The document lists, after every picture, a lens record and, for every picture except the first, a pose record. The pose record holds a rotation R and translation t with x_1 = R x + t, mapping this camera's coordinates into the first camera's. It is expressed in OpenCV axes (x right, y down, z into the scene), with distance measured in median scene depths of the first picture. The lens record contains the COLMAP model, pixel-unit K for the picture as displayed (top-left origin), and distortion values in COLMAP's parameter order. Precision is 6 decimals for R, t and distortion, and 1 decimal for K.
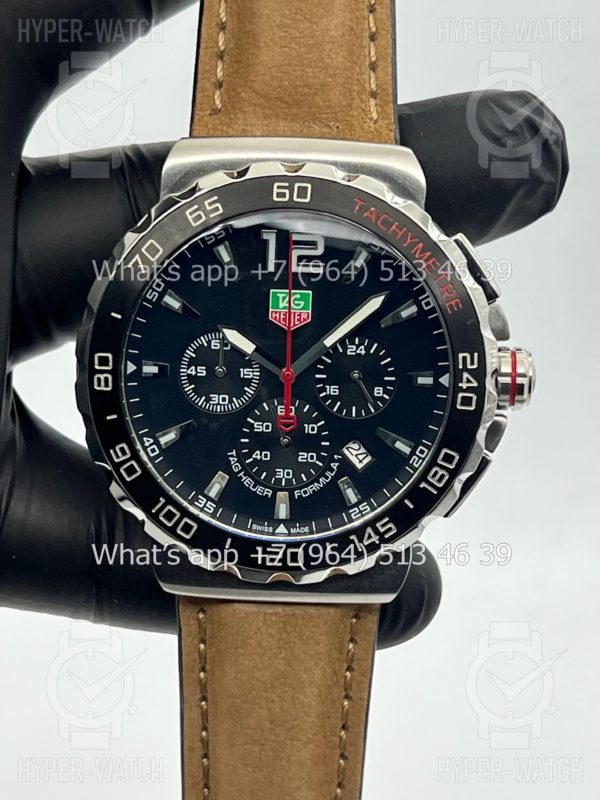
lens RADIAL K [[1903.8, 0, 298.0], [0, 1903.8, 404.9], [0, 0, 1]] dist [0.068088, 0.000000]
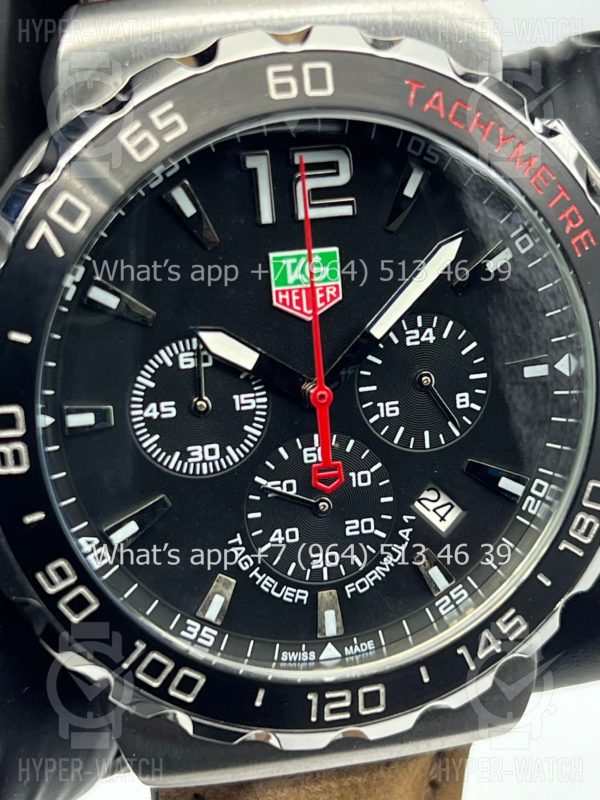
lens RADIAL K [[1903.8, 0, 295.6], [0, 1903.8, 396.0], [0, 0, 1]] dist [0.068088, 0.000000]
pose [[0.963184, -0.143797, 0.227154, -0.143703], [0.130268, 0.988747, 0.073550, -0.059095], [-0.235174, -0.041252, 0.971078, 0.432732]]
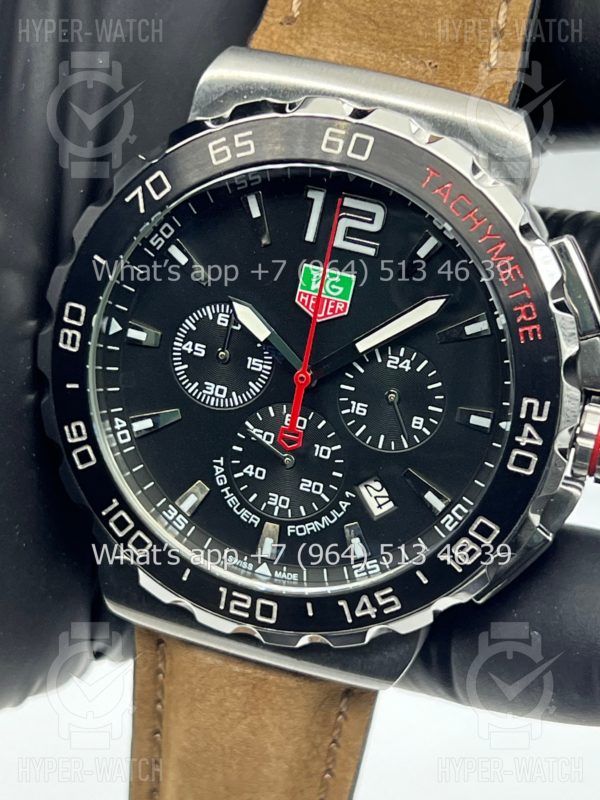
lens RADIAL K [[1903.8, 0, 282.3], [0, 1903.8, 408.3], [0, 0, 1]] dist [0.068088, 0.000000]
pose [[0.961957, 0.205926, -0.179537, 0.125702], [-0.194625, 0.977721, 0.078630, -0.061958], [0.191729, -0.040696, 0.980604, 0.245234]]
